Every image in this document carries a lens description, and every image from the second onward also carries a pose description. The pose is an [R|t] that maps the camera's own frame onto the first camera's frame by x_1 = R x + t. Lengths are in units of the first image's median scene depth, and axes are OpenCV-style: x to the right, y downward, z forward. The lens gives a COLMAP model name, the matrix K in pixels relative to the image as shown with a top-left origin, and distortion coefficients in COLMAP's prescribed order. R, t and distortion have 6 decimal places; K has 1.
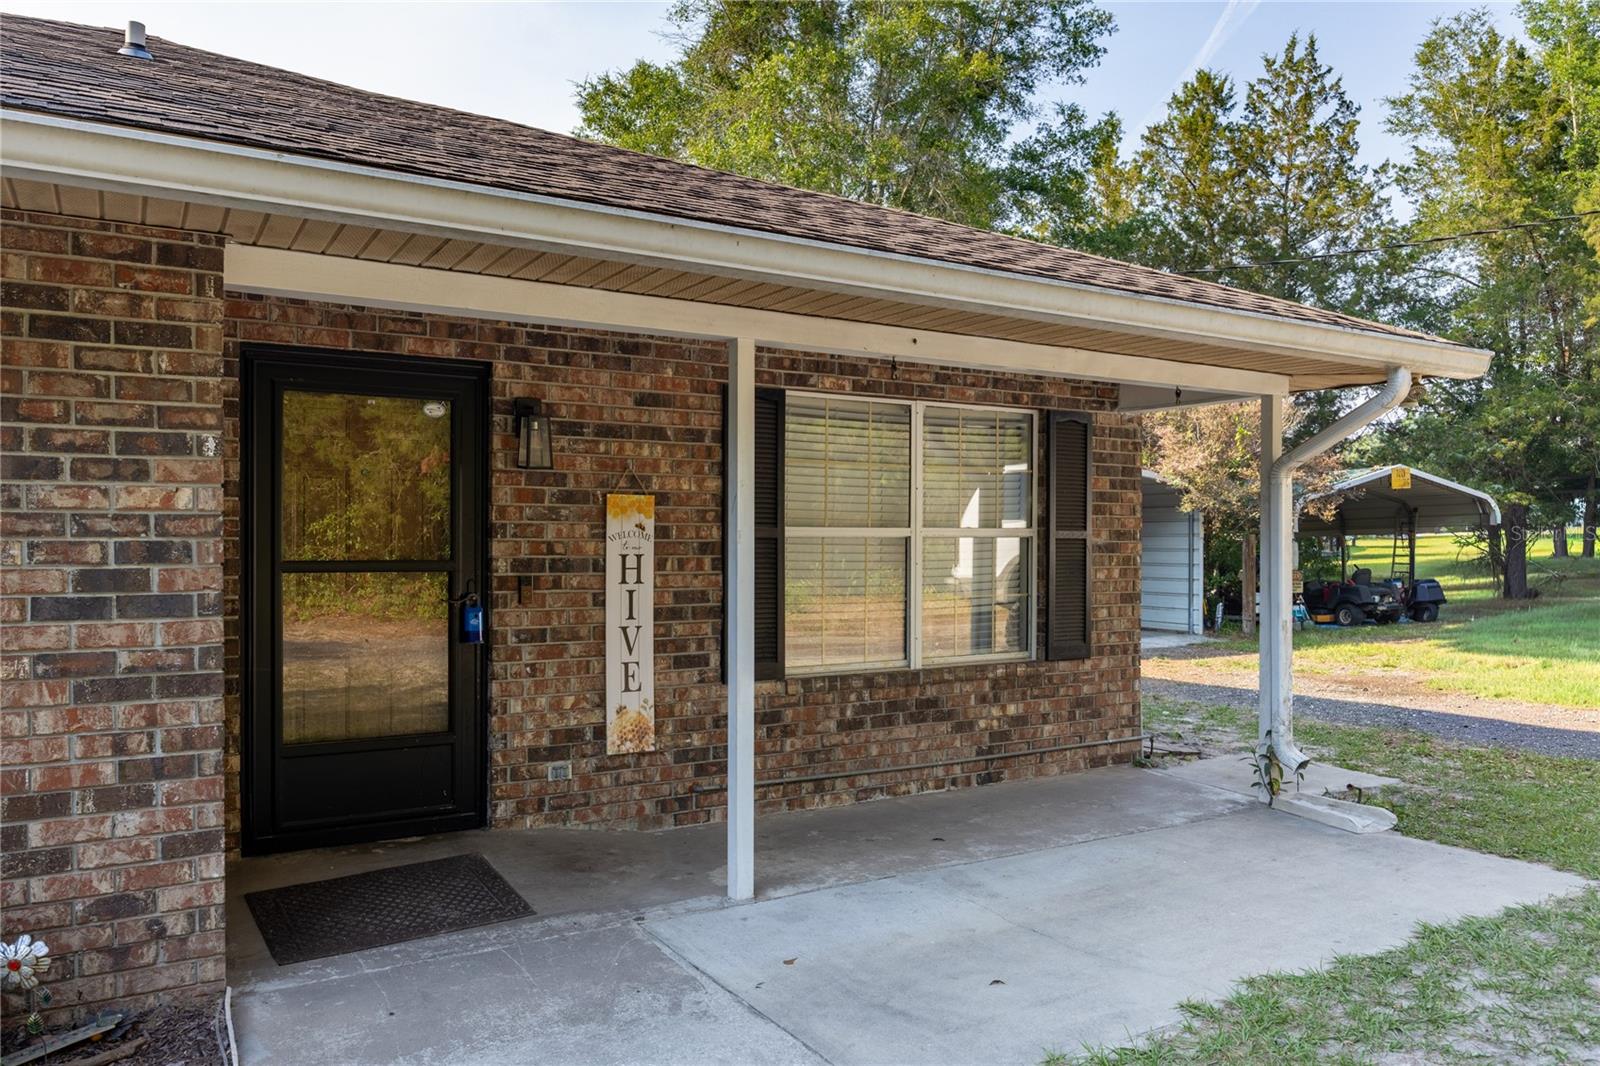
lens RADIAL K [[1150.8, 0, 800.0], [0, 1150.8, 533.0], [0, 0, 1]] dist [0.002124, 0.005611]
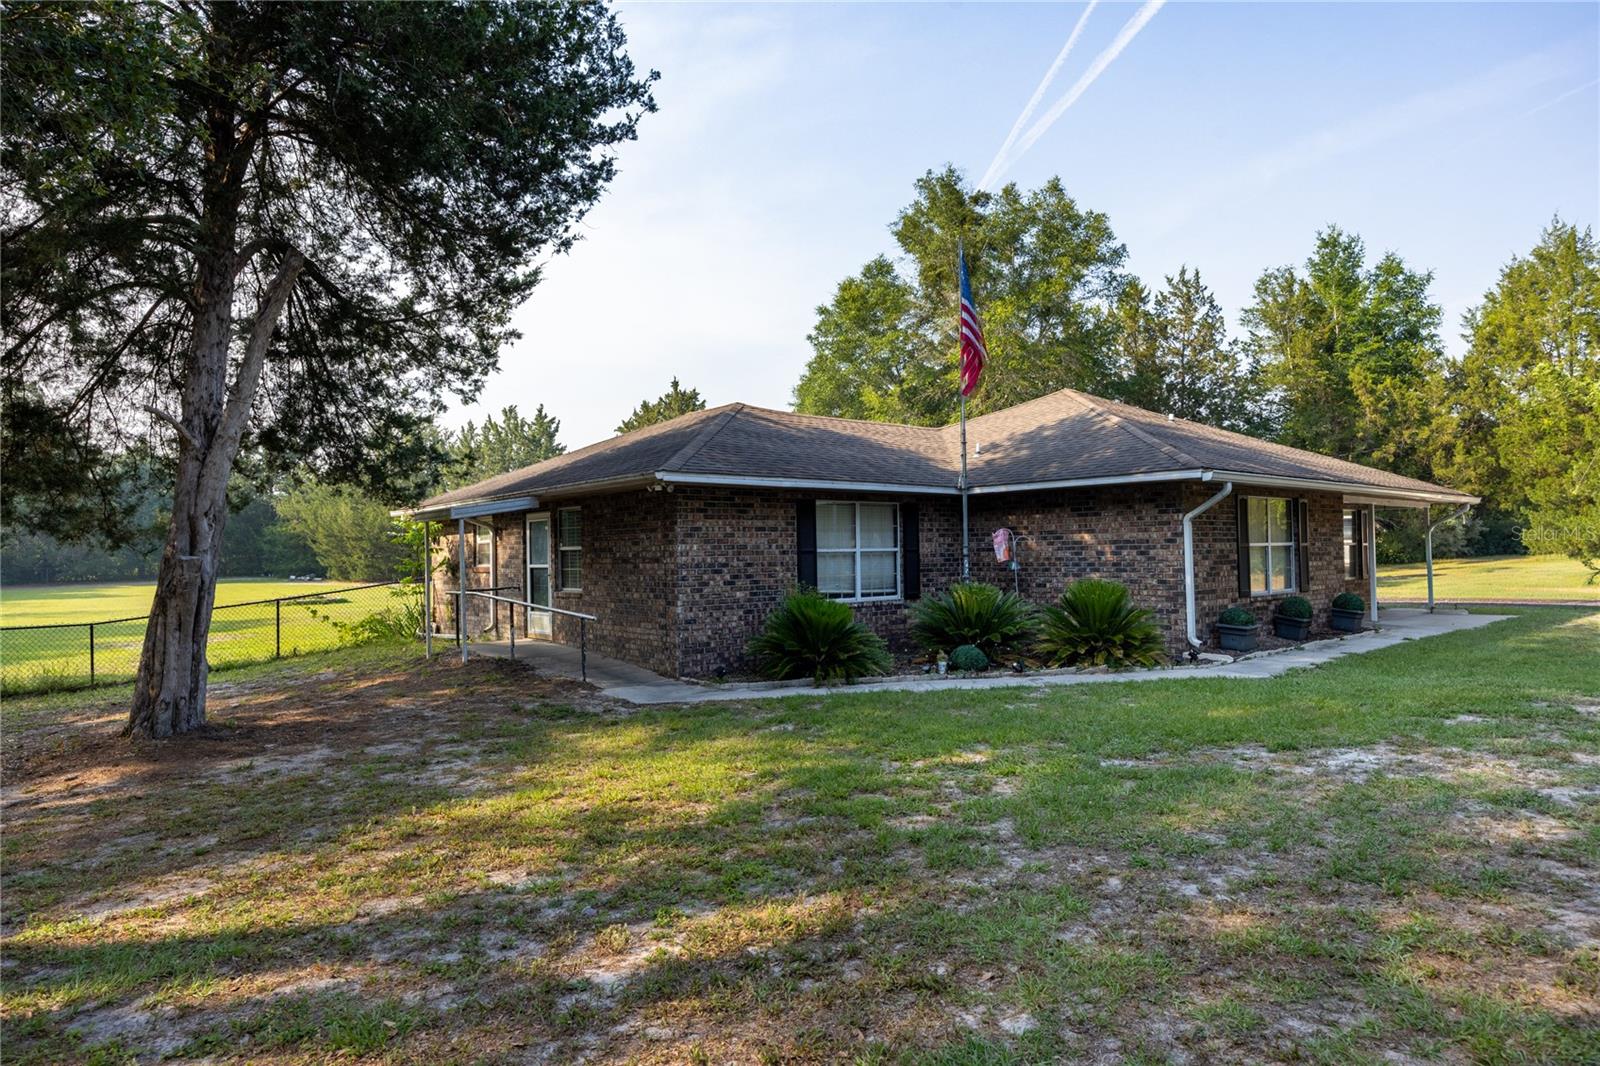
lens RADIAL K [[931.4, 0, 800.0], [0, 931.4, 533.0], [0, 0, 1]] dist [-0.001417, -0.000522]
pose [[0.986729, -0.017388, 0.161444, -0.451763], [0.020820, 0.999591, -0.019592, -0.002947], [-0.161037, 0.022693, 0.986687, -0.361495]]
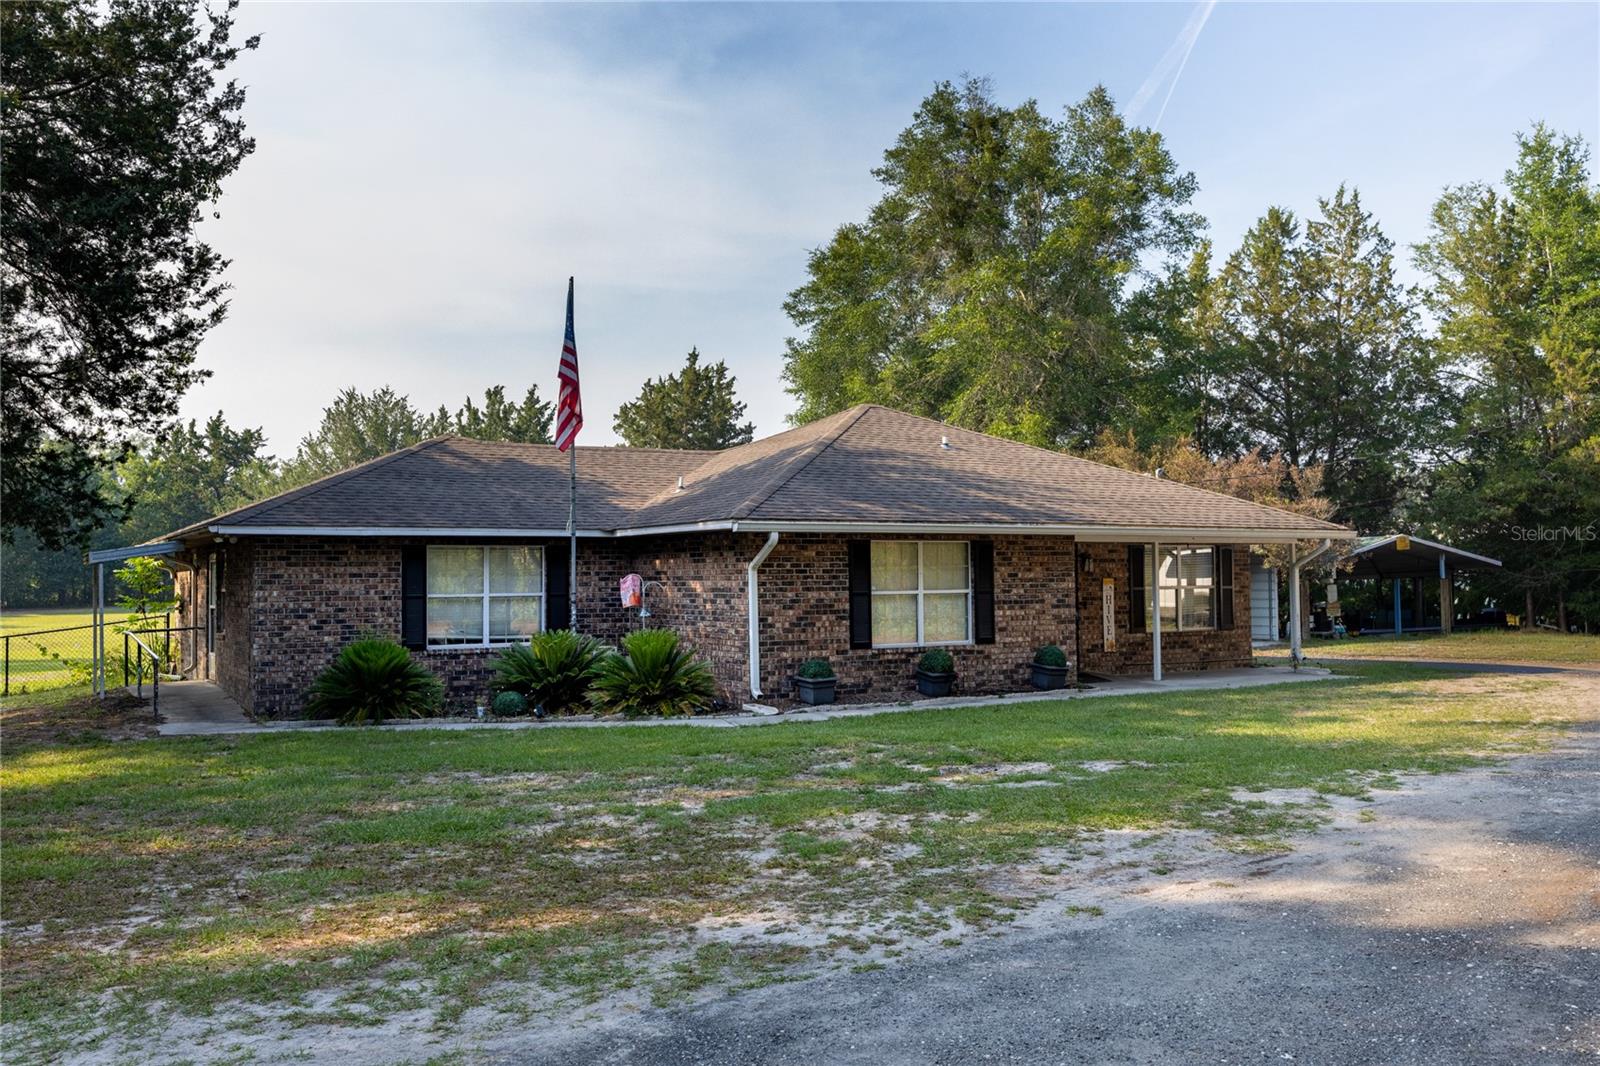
lens RADIAL K [[1371.7, 0, 800.0], [0, 1371.7, 533.0], [0, 0, 1]] dist [0.002409, -0.002754]
pose [[0.999880, -0.014698, -0.004849, -0.192641], [0.014545, 0.999441, -0.030106, -0.010769], [0.005289, 0.030032, 0.999535, -0.578419]]
